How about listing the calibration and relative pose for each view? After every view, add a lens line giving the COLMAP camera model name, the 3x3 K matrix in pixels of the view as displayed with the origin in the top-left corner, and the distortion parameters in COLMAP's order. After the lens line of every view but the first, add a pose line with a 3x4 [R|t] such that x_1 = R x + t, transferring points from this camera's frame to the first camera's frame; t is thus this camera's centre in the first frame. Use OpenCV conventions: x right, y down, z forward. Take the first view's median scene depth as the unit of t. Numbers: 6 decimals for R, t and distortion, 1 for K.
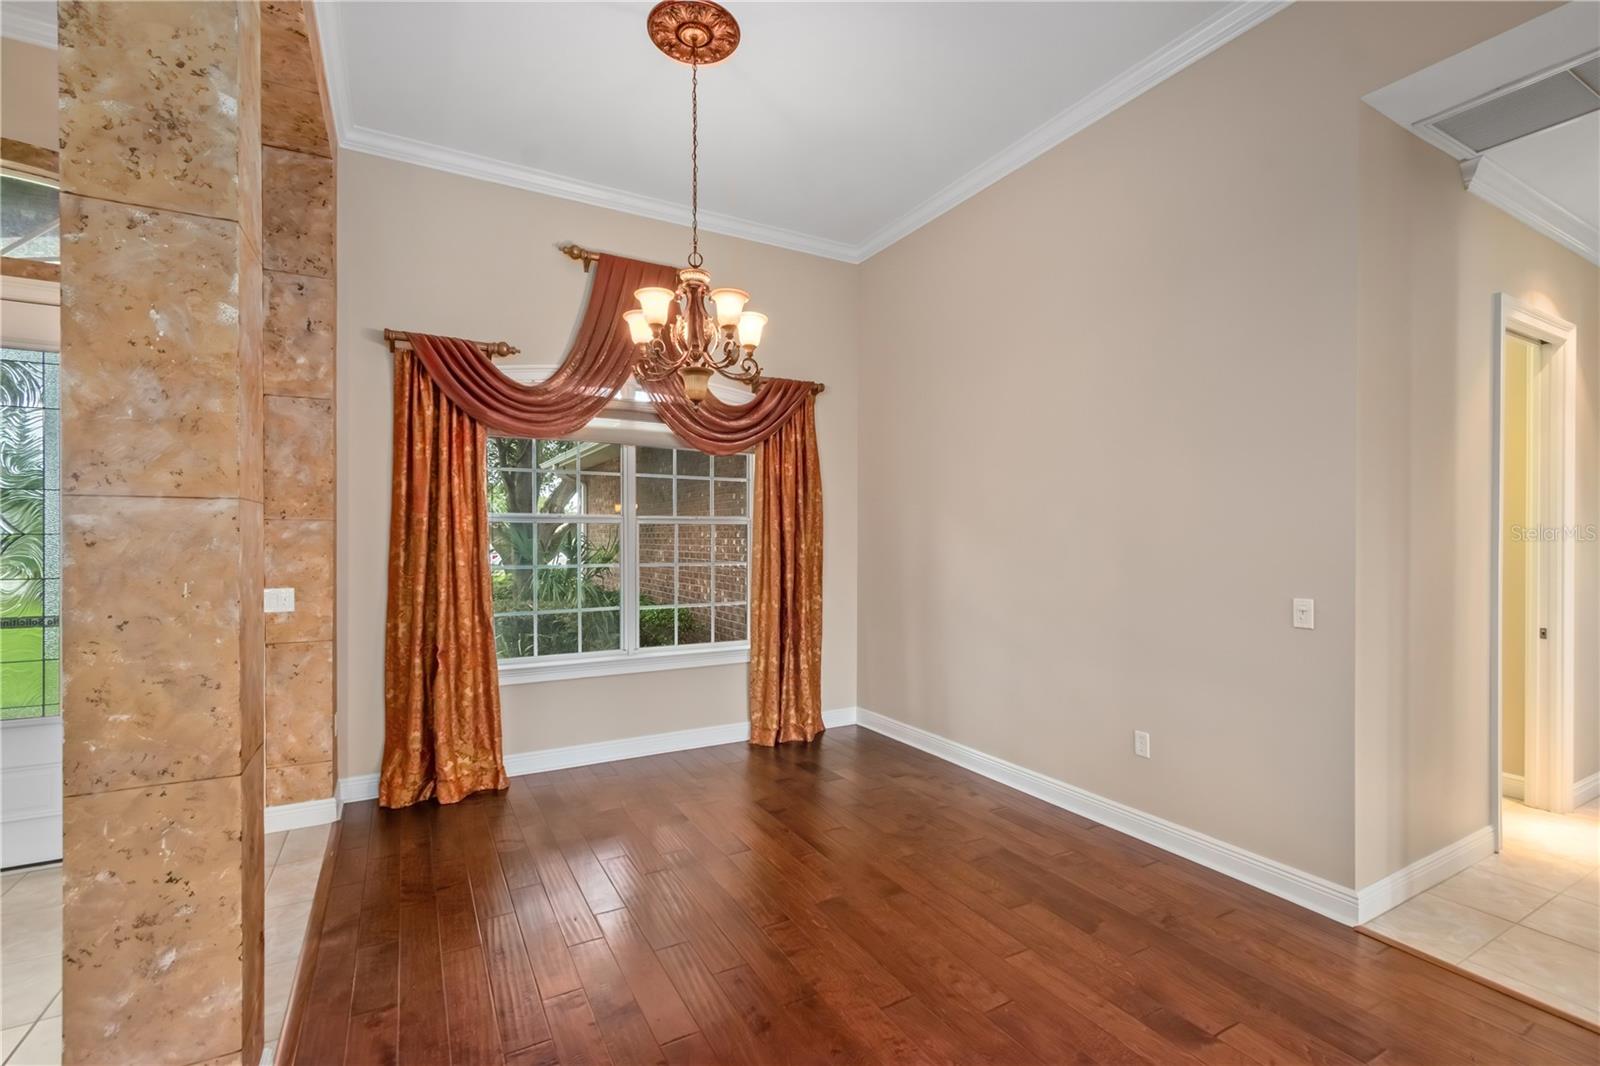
lens RADIAL K [[719.7, 0, 807.4], [0, 719.7, 539.4], [0, 0, 1]] dist [0.001741, -0.000011]
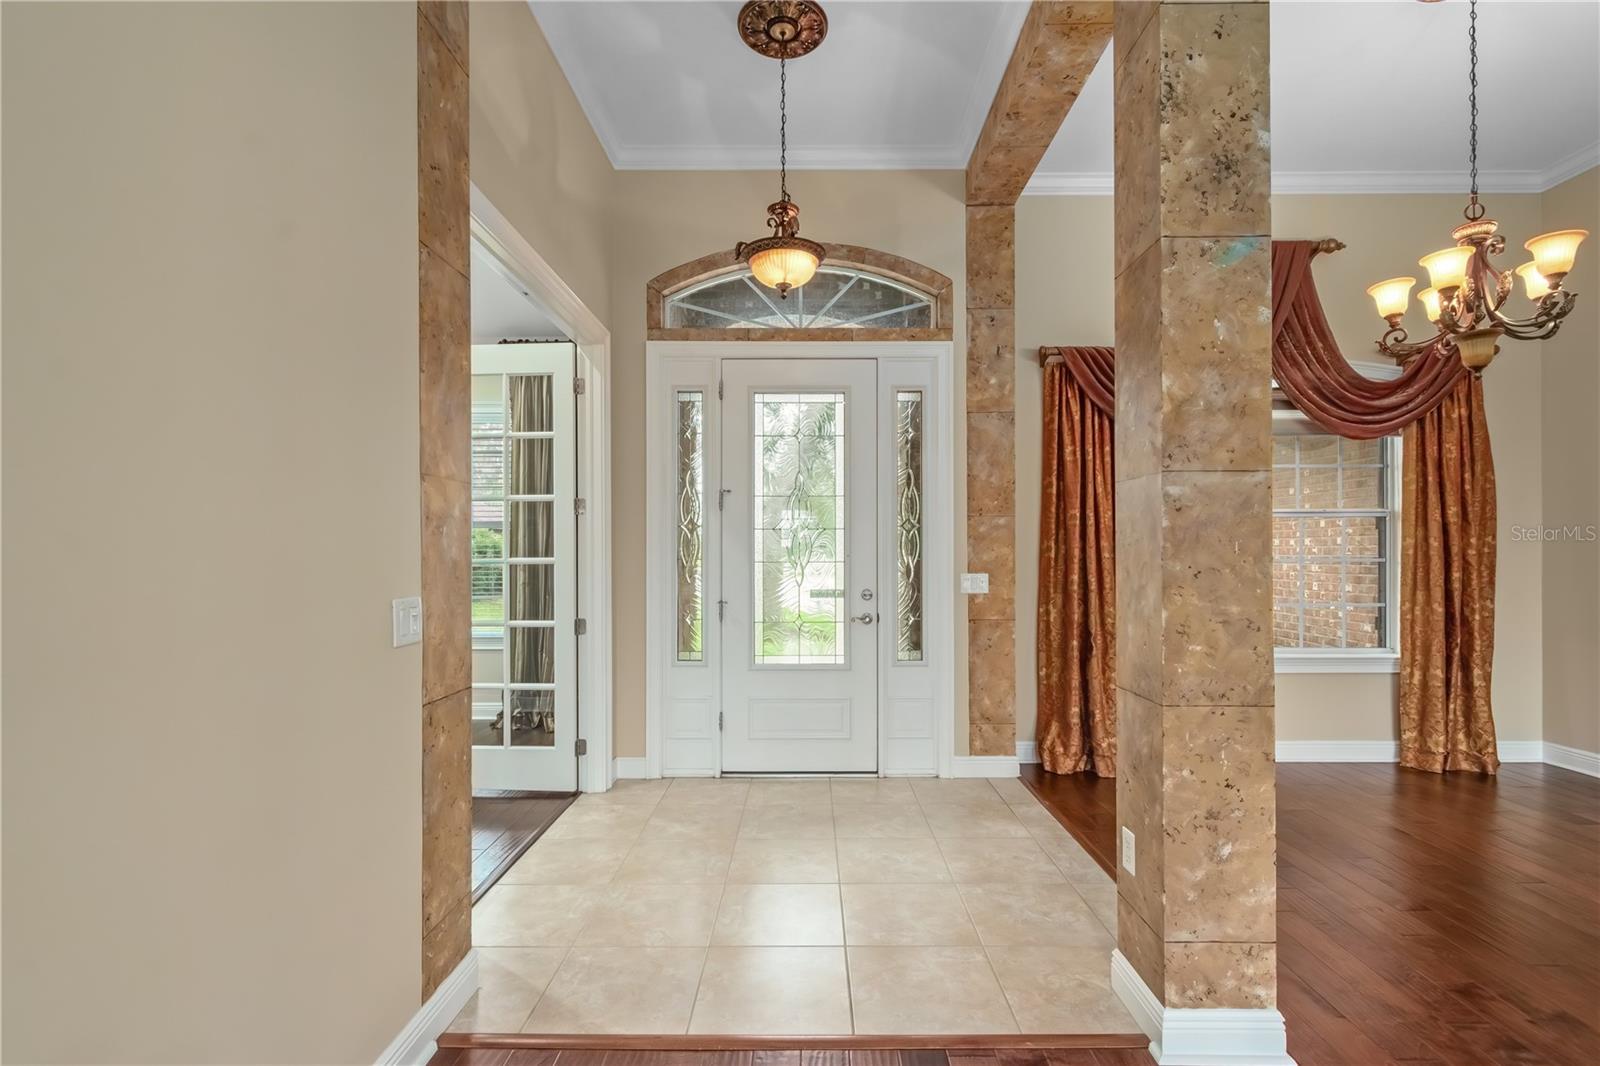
lens RADIAL K [[719.7, 0, 800.5], [0, 719.7, 549.6], [0, 0, 1]] dist [0.001741, -0.000011]
pose [[0.866613, -0.004302, -0.498963, -0.338557], [0.001352, 0.999979, -0.006275, 0.030536], [0.498979, 0.004763, 0.866601, -0.156028]]
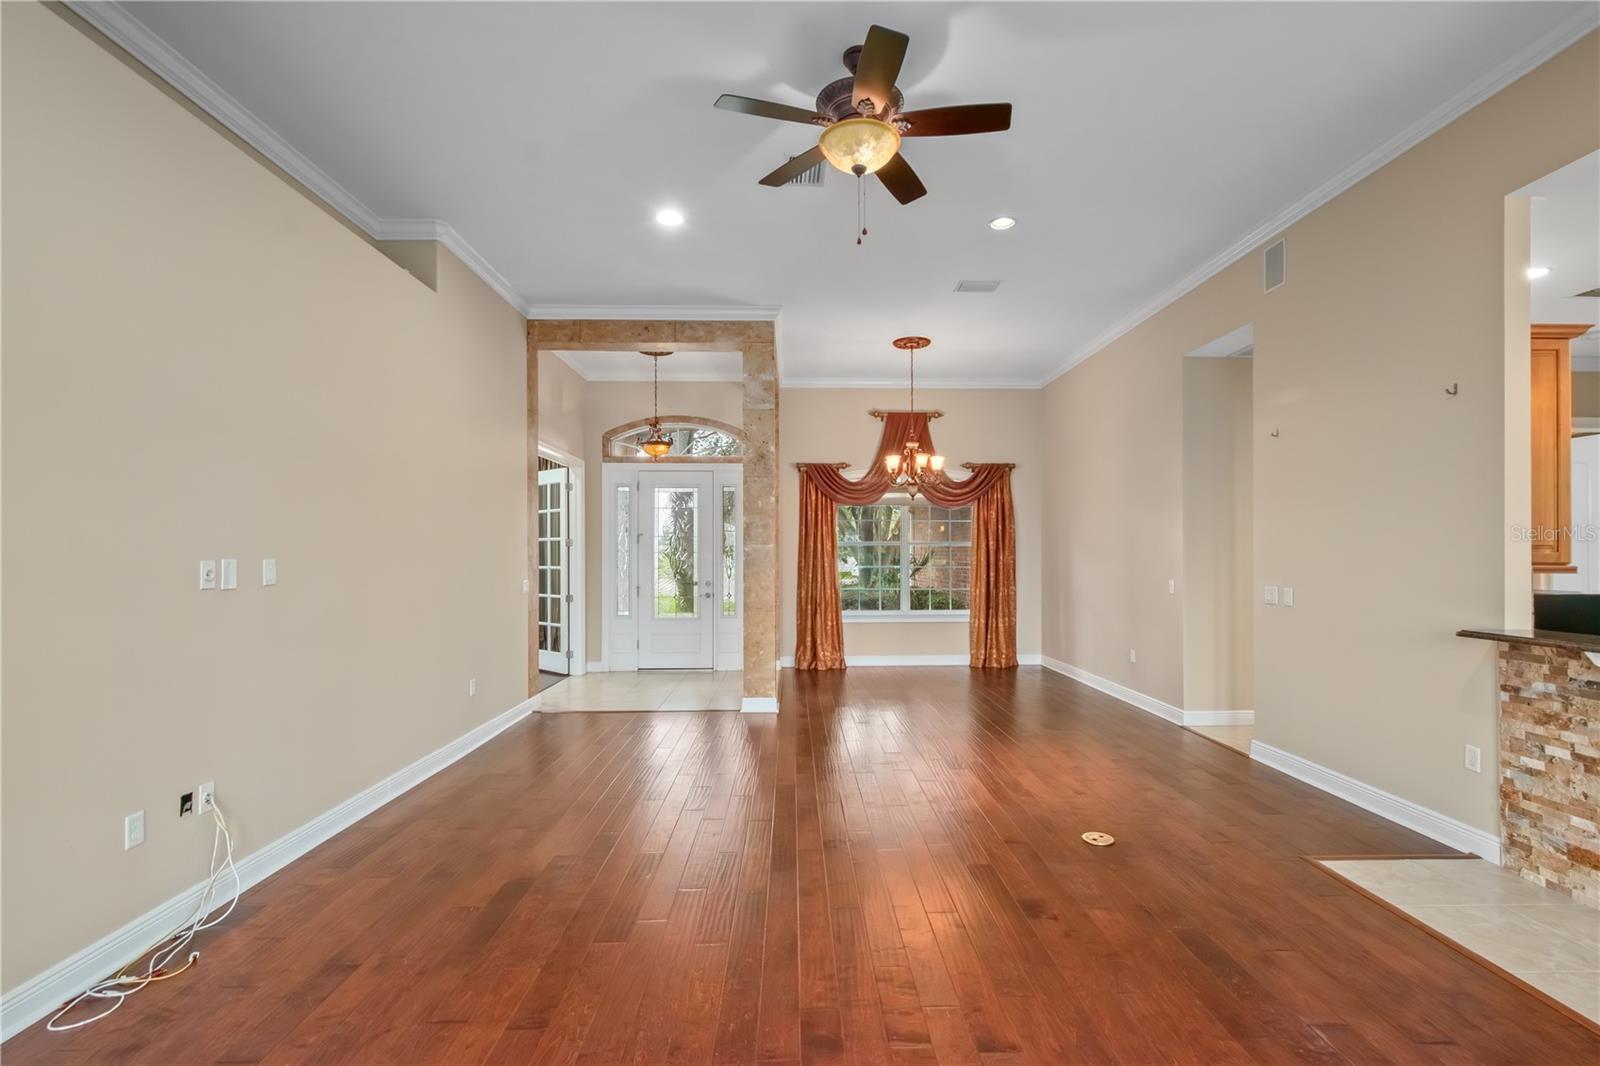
lens RADIAL K [[719.7, 0, 809.7], [0, 719.7, 547.1], [0, 0, 1]] dist [0.001741, -0.000011]
pose [[0.885913, -0.006267, -0.463810, 0.502004], [0.001494, 0.999942, -0.010659, 0.002230], [0.463850, 0.008750, 0.885871, -0.988265]]
